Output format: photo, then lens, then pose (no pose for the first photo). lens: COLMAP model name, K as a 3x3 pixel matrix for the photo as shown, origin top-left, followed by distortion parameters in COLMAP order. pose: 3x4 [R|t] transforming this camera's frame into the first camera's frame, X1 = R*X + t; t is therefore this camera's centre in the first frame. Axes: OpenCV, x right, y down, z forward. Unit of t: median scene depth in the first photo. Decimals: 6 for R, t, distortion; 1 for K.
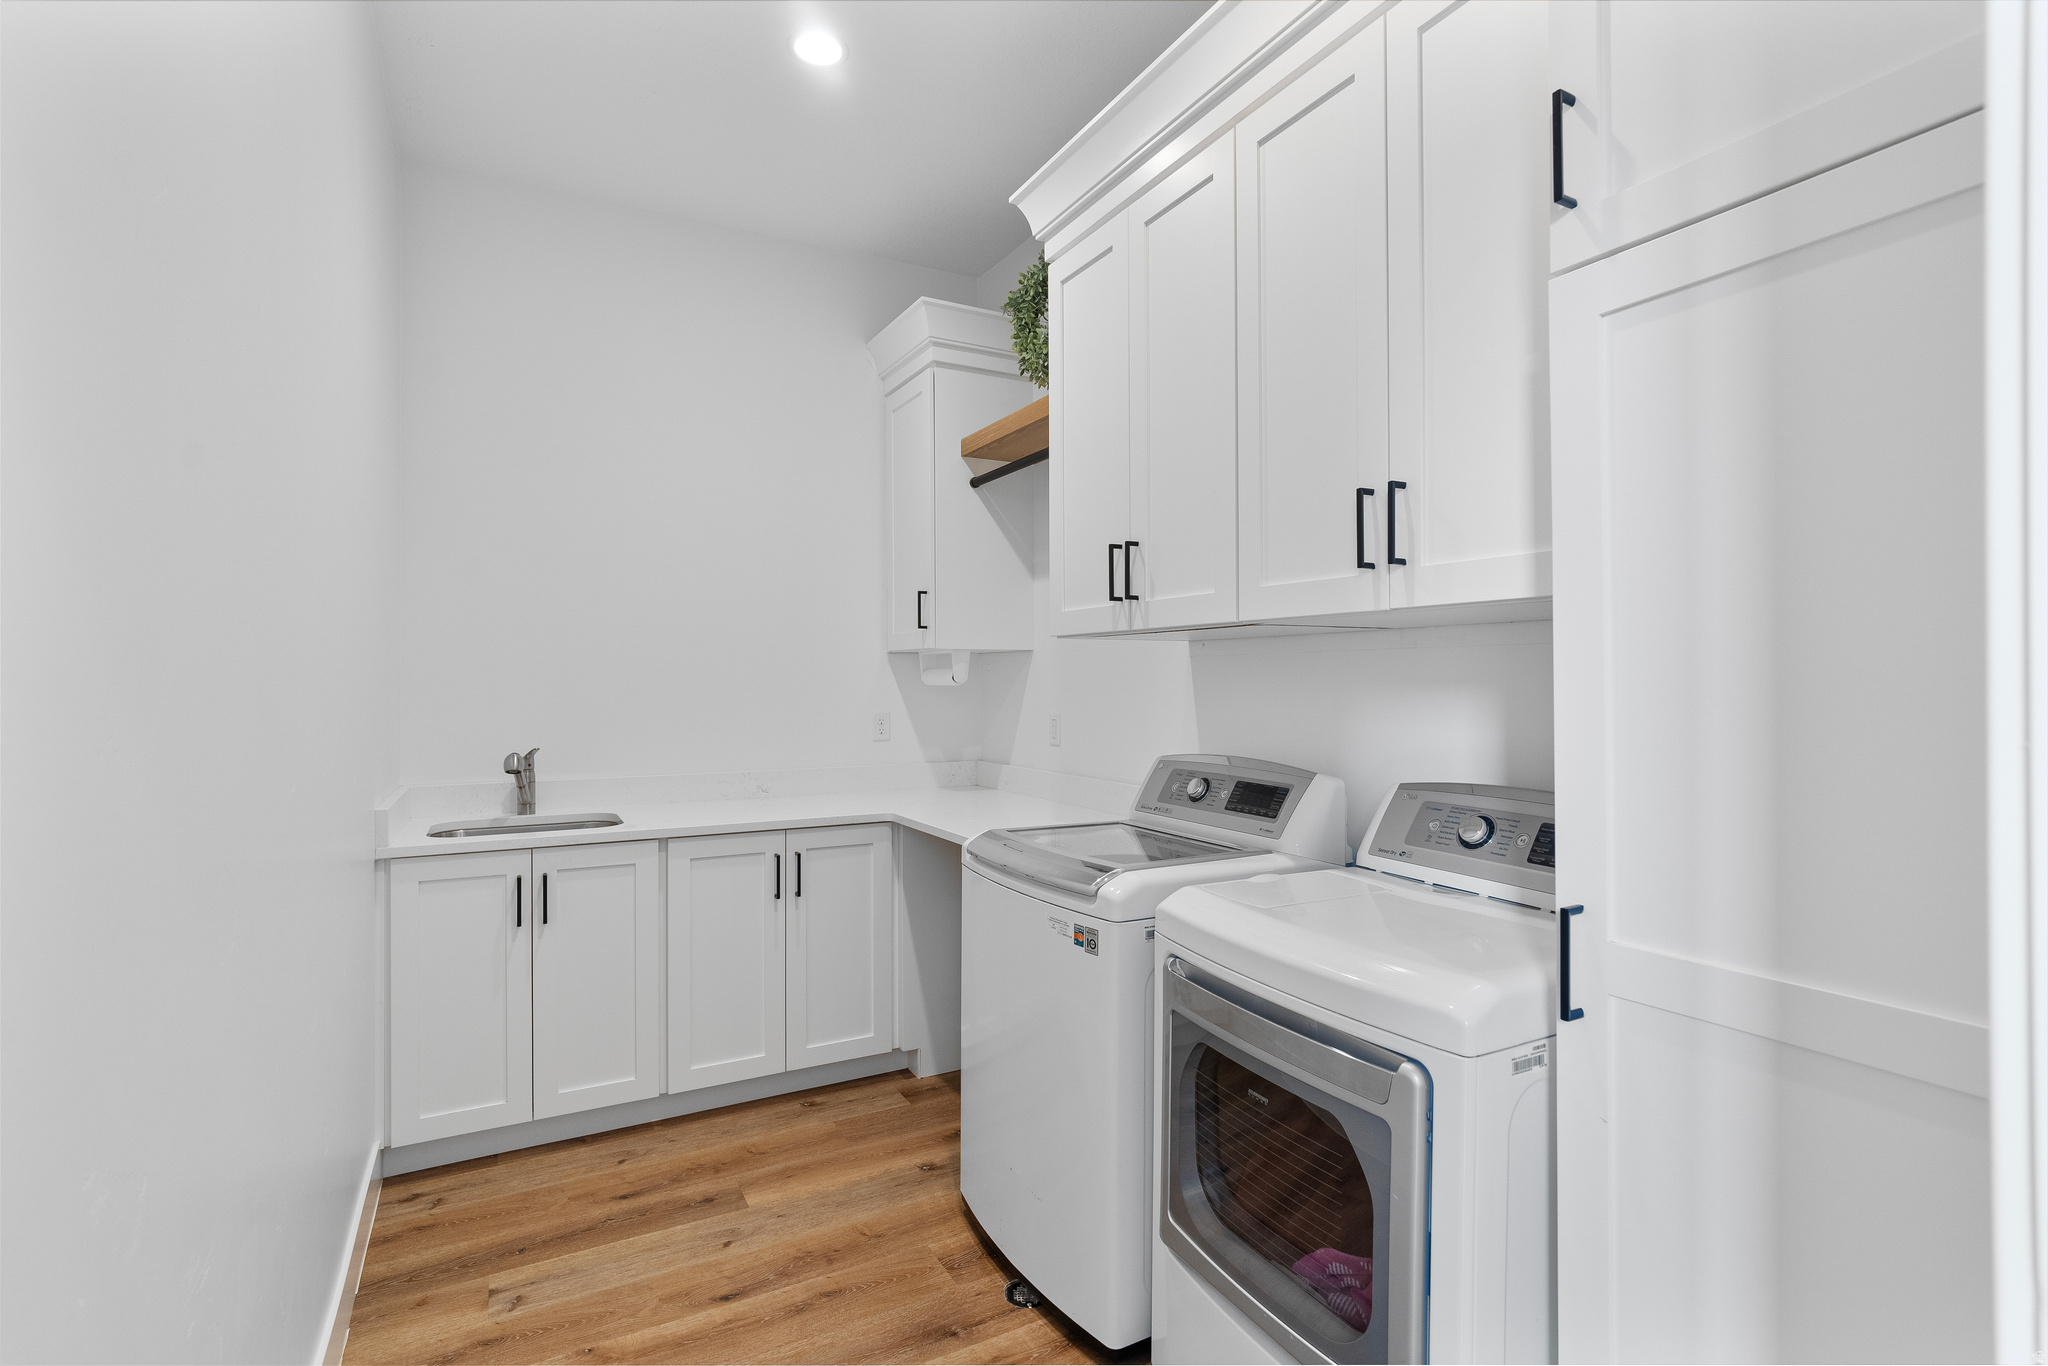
lens RADIAL K [[985.8, 0, 1016.4], [0, 985.8, 682.5], [0, 0, 1]] dist [-0.002851, 0.000601]
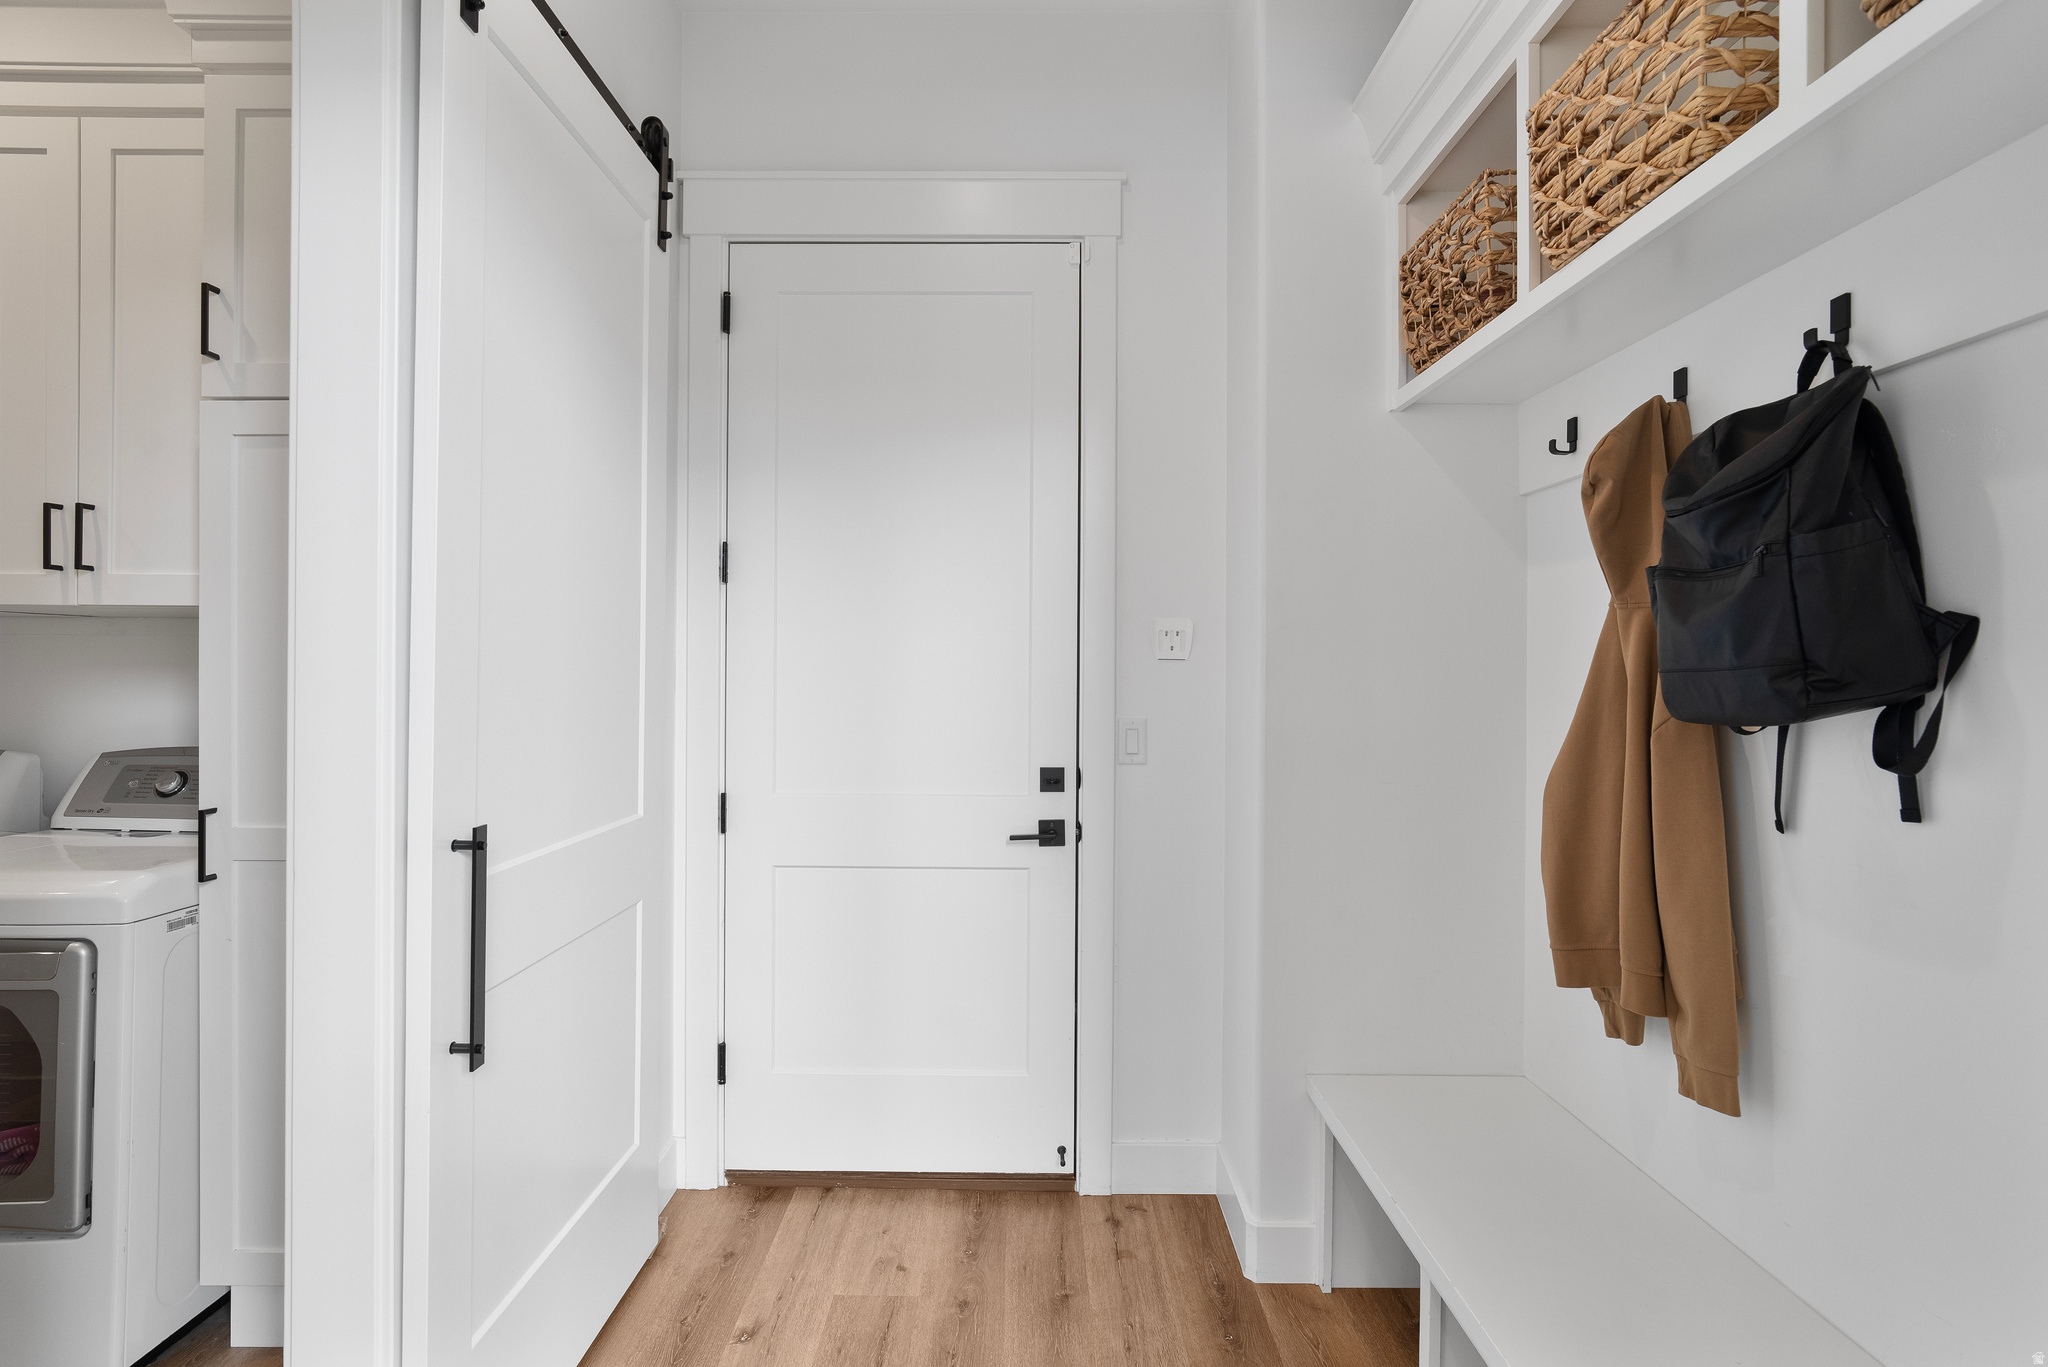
lens RADIAL K [[985.8, 0, 1004.7], [0, 985.8, 673.8], [0, 0, 1]] dist [-0.002851, 0.000601]
pose [[0.484130, 0.008410, 0.874956, -0.140184], [-0.010398, 0.999938, -0.003857, 0.004971], [-0.874935, -0.007231, 0.484187, -0.630638]]
